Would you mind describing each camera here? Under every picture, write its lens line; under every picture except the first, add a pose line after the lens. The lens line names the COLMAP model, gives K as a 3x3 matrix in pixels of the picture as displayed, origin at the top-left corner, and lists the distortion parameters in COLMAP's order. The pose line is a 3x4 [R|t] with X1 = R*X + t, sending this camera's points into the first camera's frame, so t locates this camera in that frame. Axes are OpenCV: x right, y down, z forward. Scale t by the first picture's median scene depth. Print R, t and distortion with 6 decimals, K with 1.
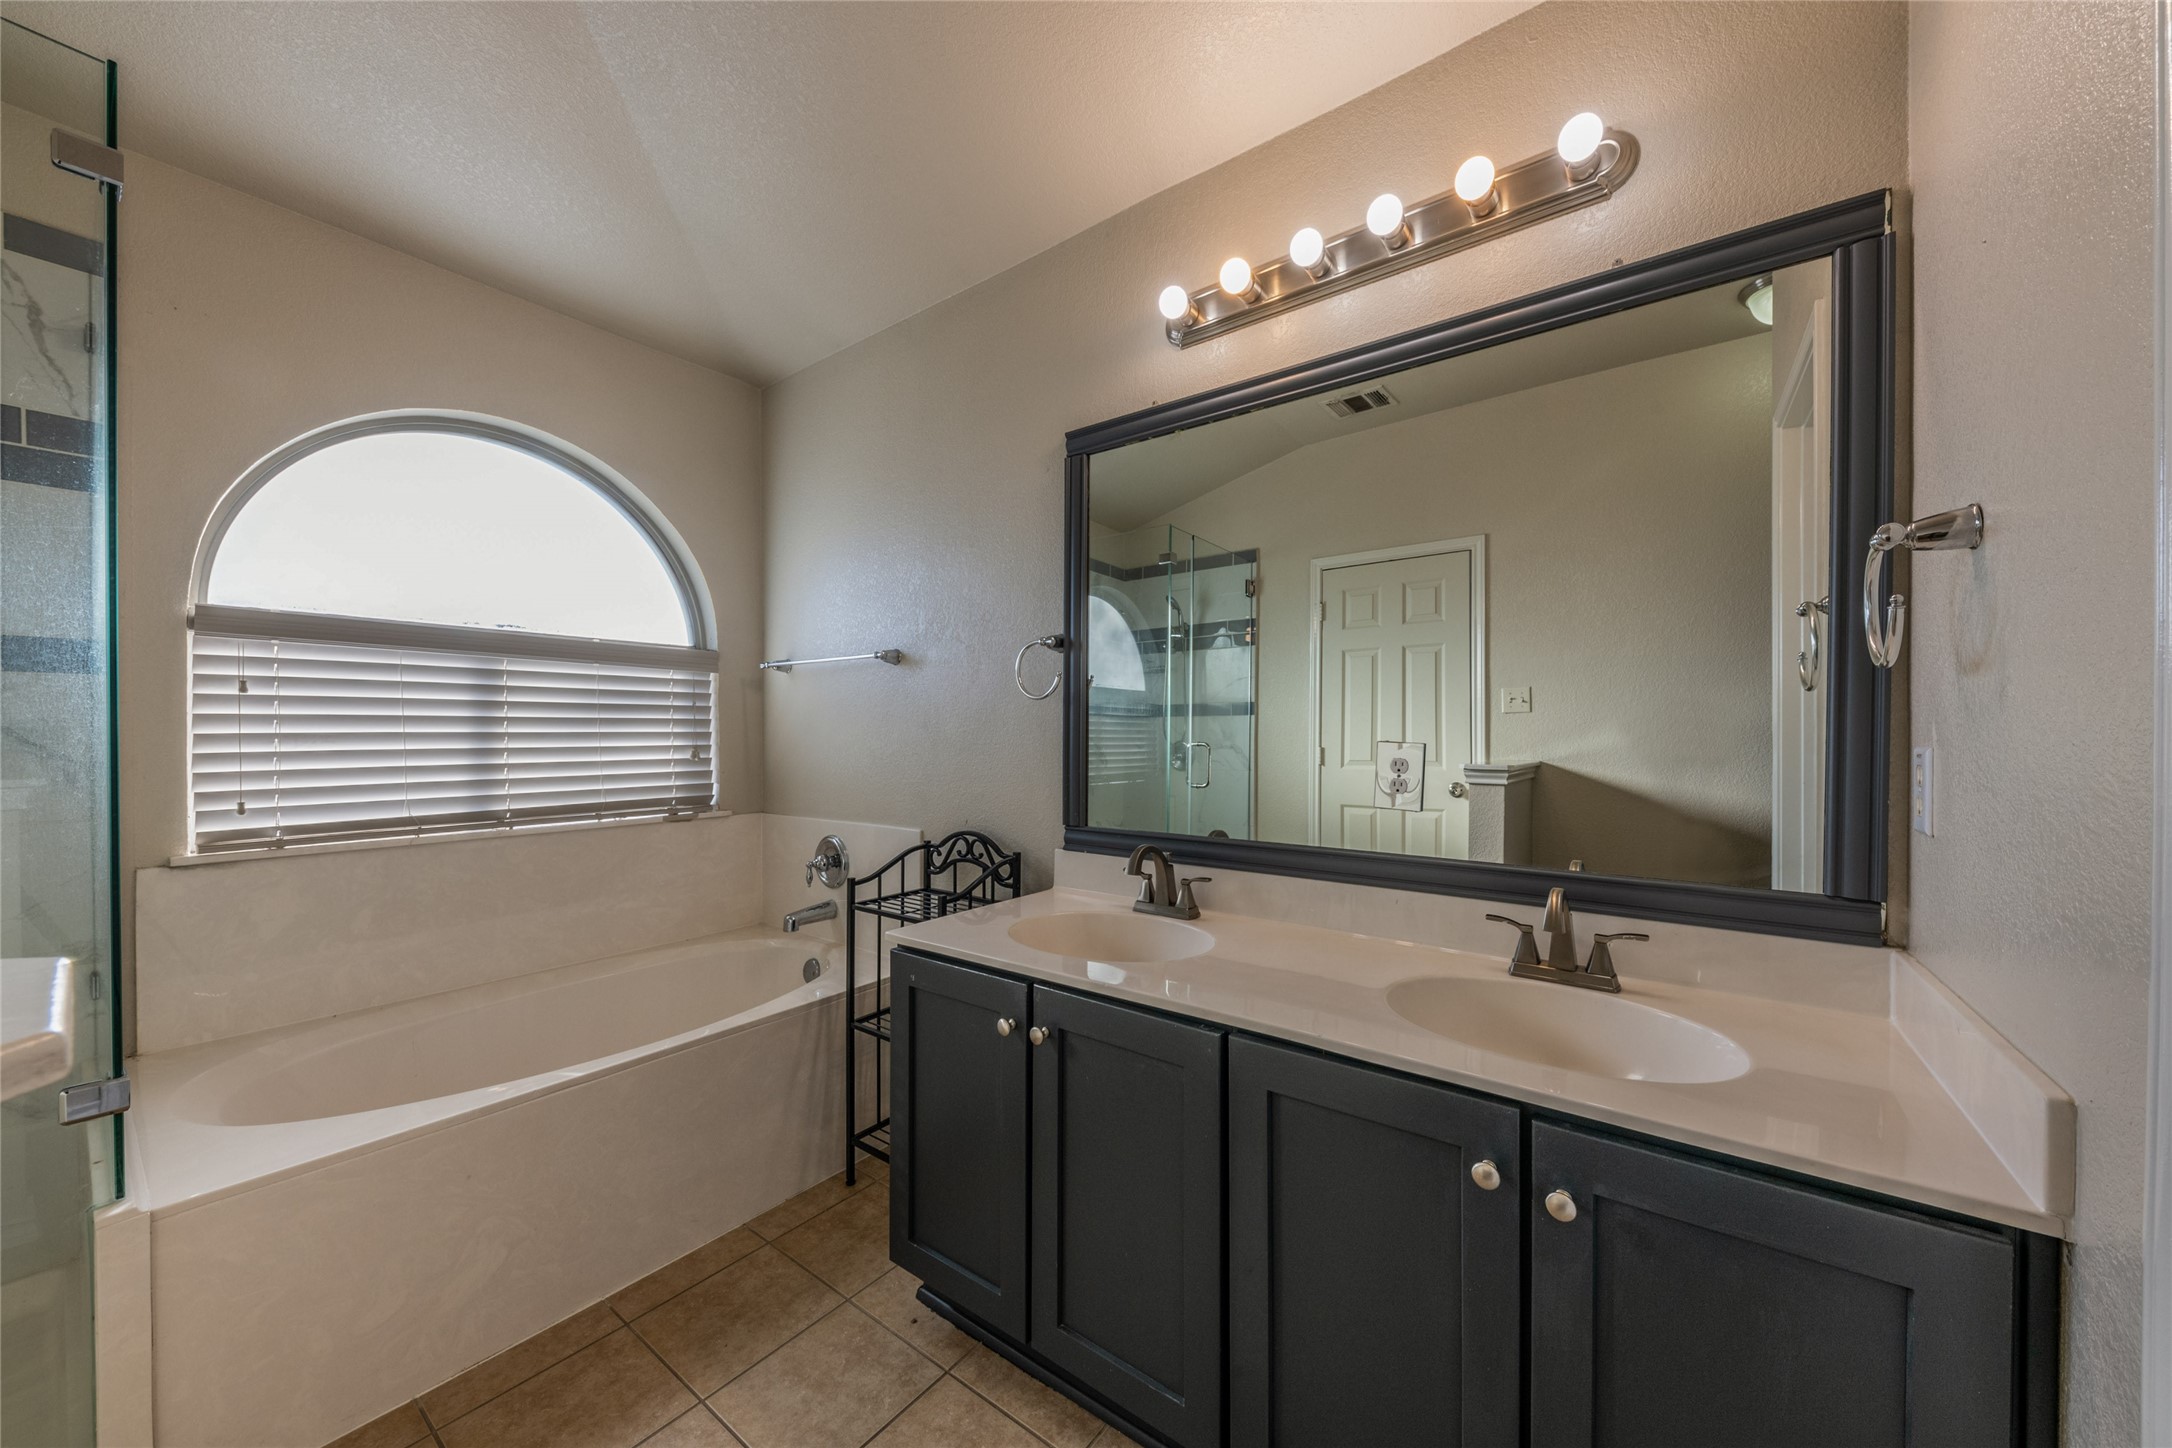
lens RADIAL K [[761.0, 0, 1090.2], [0, 761.0, 735.1], [0, 0, 1]] dist [0.000006, -0.001255]
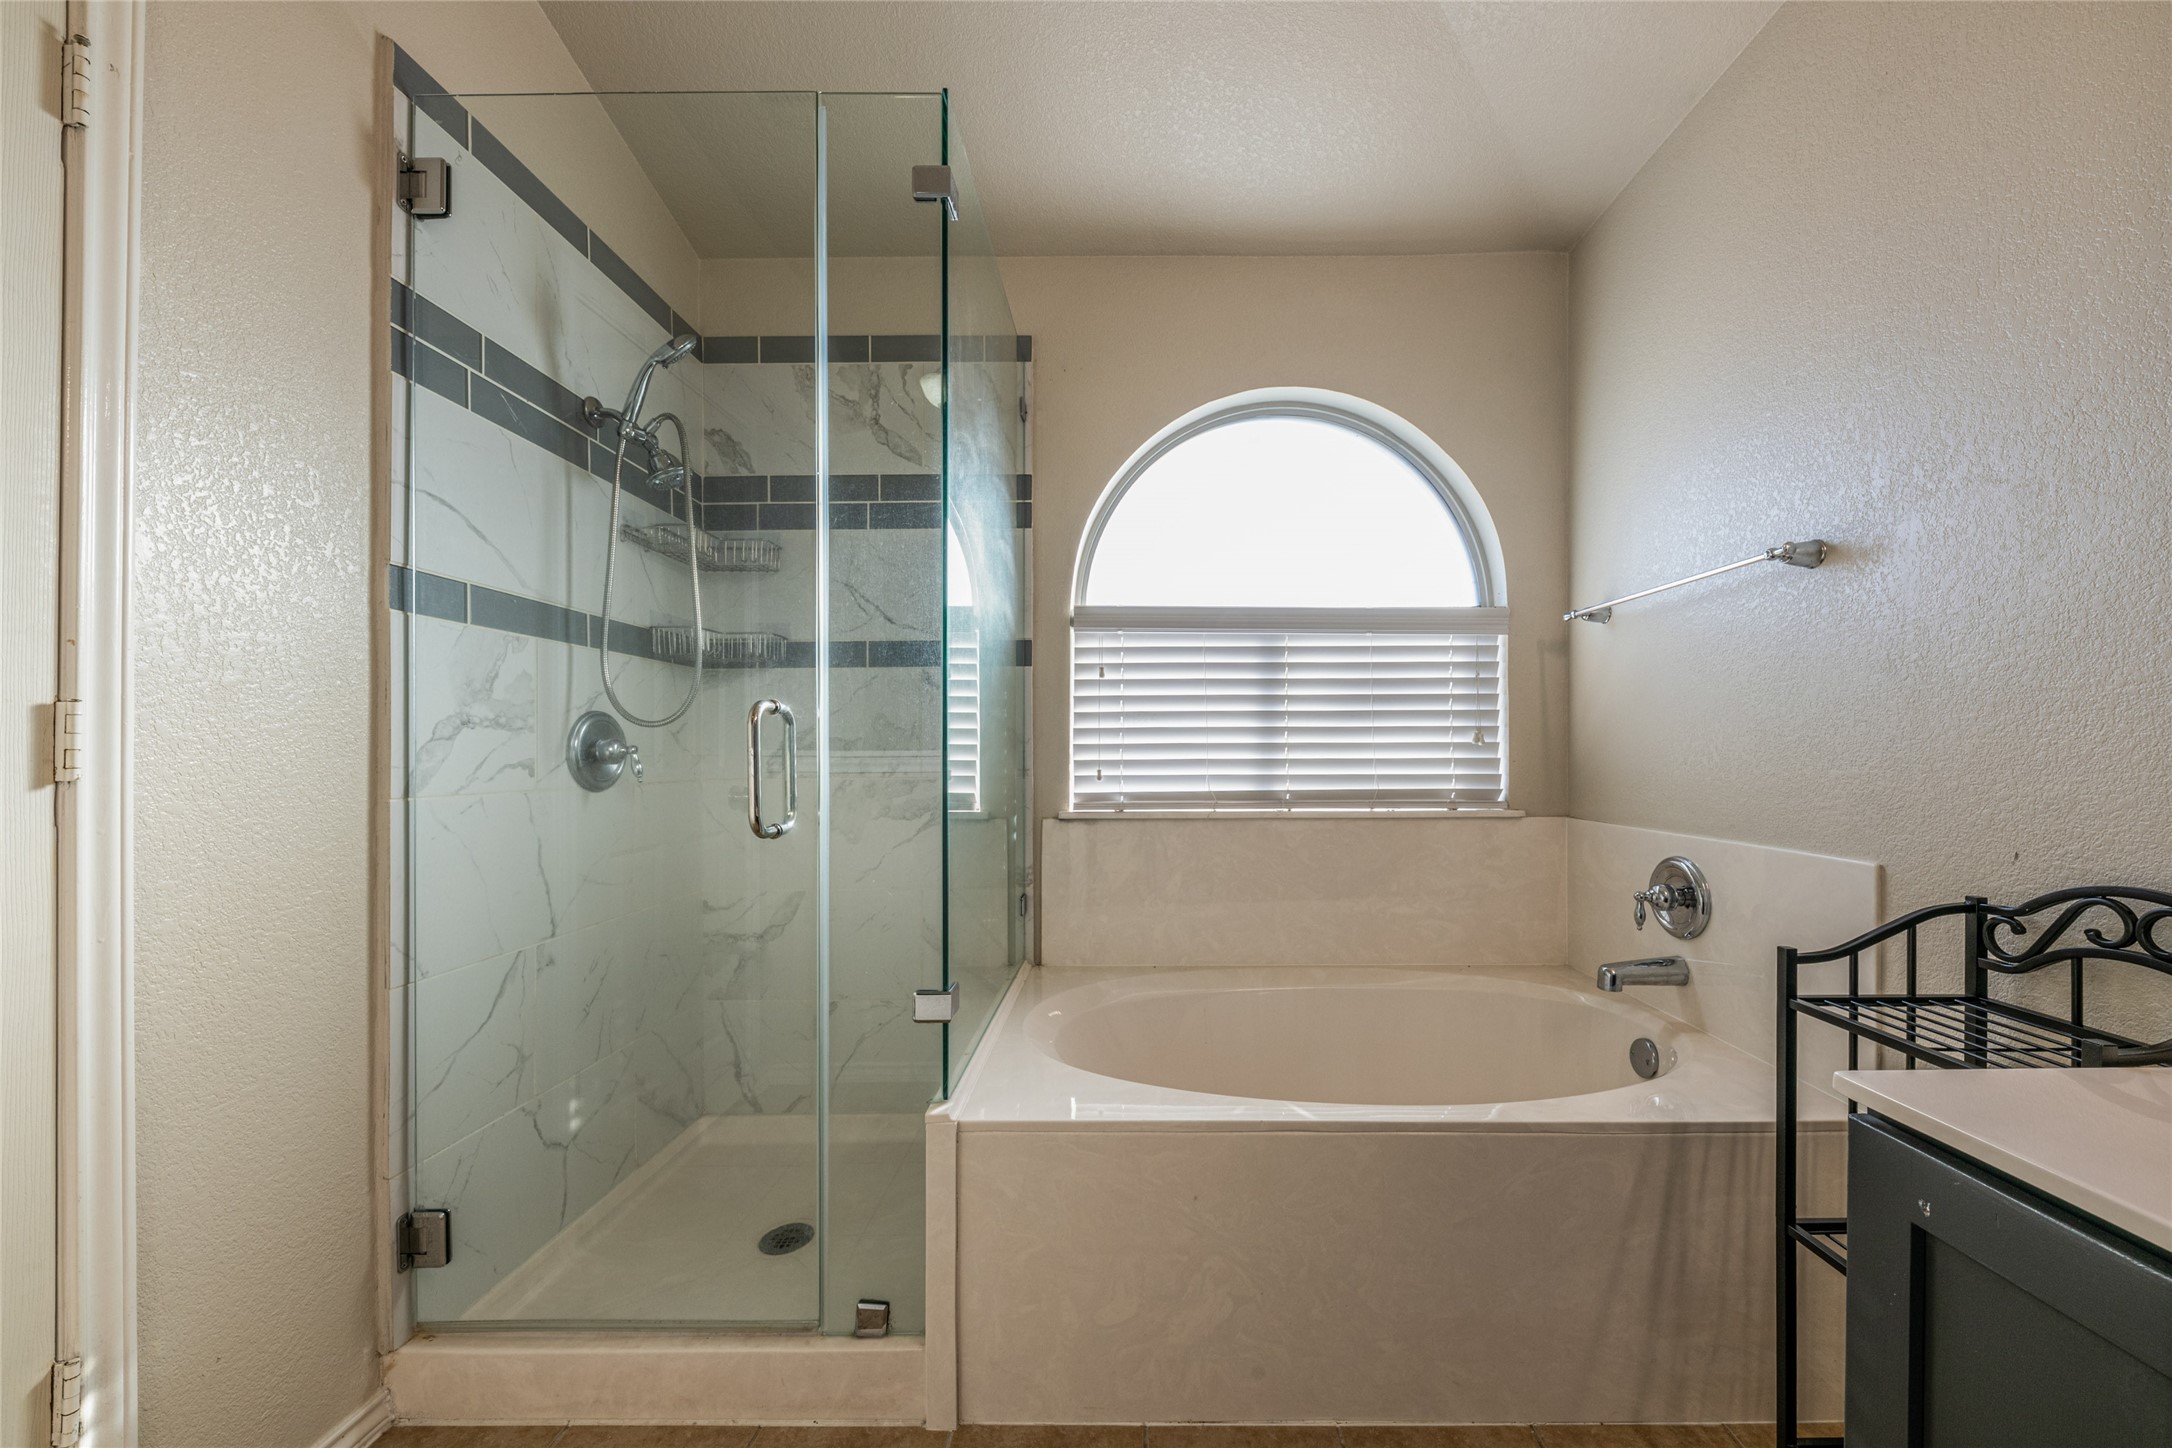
lens RADIAL K [[761.0, 0, 1131.2], [0, 761.0, 753.1], [0, 0, 1]] dist [0.000006, -0.001255]
pose [[0.596008, 0.001380, -0.802977, -0.107787], [-0.002883, 0.999996, -0.000421, 0.050295], [0.802973, 0.002566, 0.596009, 0.263236]]
